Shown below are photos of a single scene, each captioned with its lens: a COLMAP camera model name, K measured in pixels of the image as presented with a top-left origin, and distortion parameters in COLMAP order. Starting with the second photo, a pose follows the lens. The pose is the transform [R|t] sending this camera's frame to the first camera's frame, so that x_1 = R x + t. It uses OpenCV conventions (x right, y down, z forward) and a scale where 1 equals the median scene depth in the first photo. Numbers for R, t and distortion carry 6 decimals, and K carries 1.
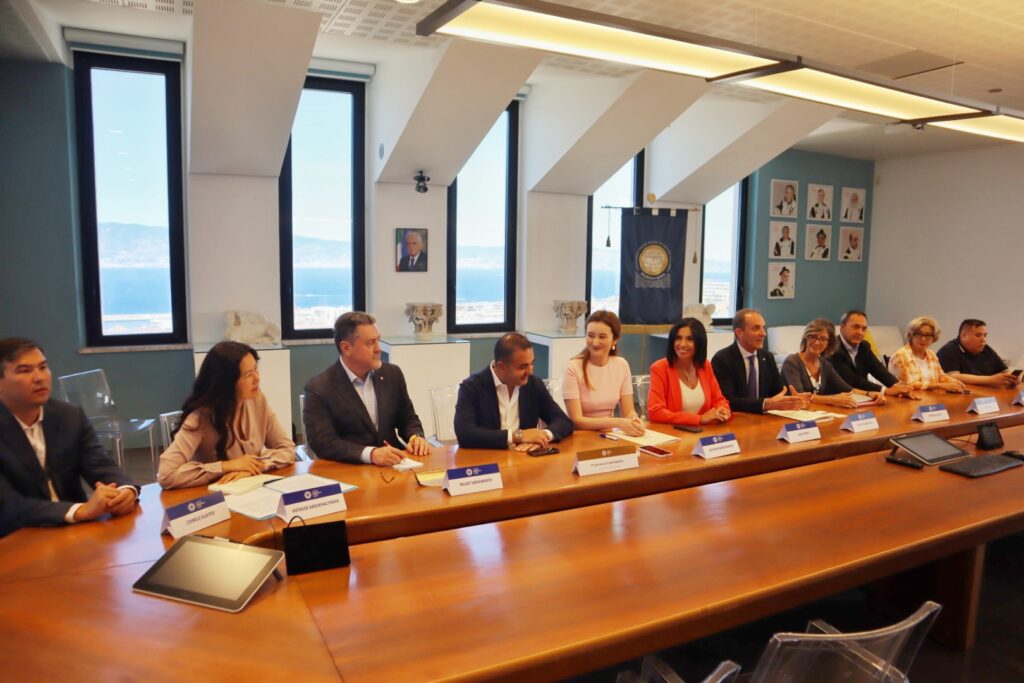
lens RADIAL K [[756.2, 0, 487.0], [0, 756.2, 342.8], [0, 0, 1]] dist [-0.125380, 0.063565]
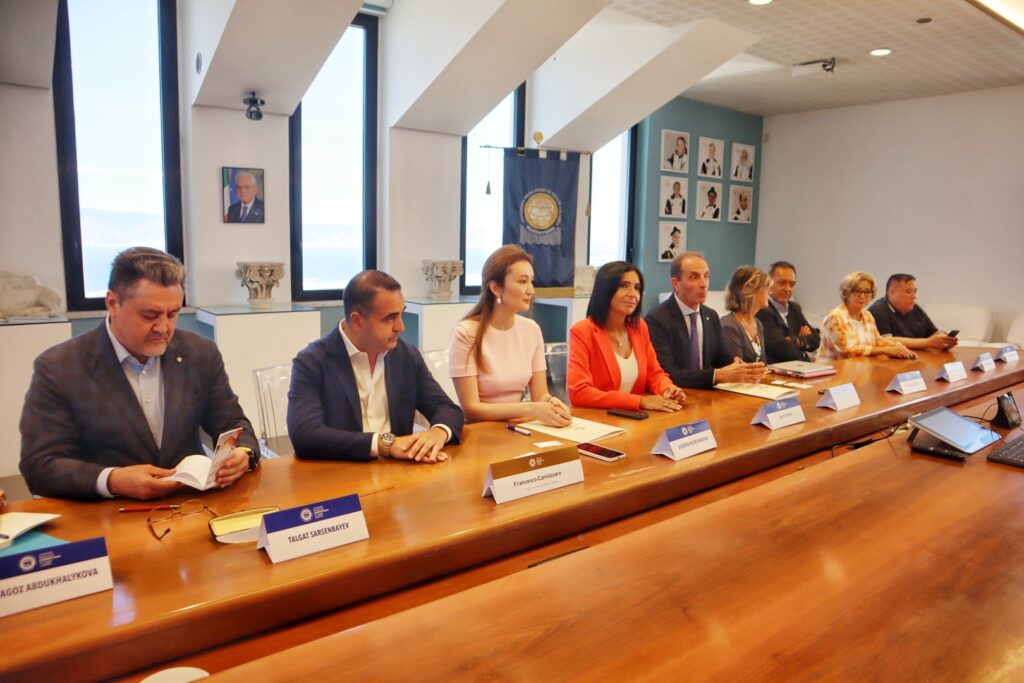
lens RADIAL K [[756.2, 0, 508.5], [0, 756.2, 353.5], [0, 0, 1]] dist [-0.125380, 0.063565]
pose [[0.977340, -0.025423, 0.210143, 0.003869], [0.016843, 0.998954, 0.042516, 0.013650], [-0.211004, -0.038013, 0.976746, 0.179824]]
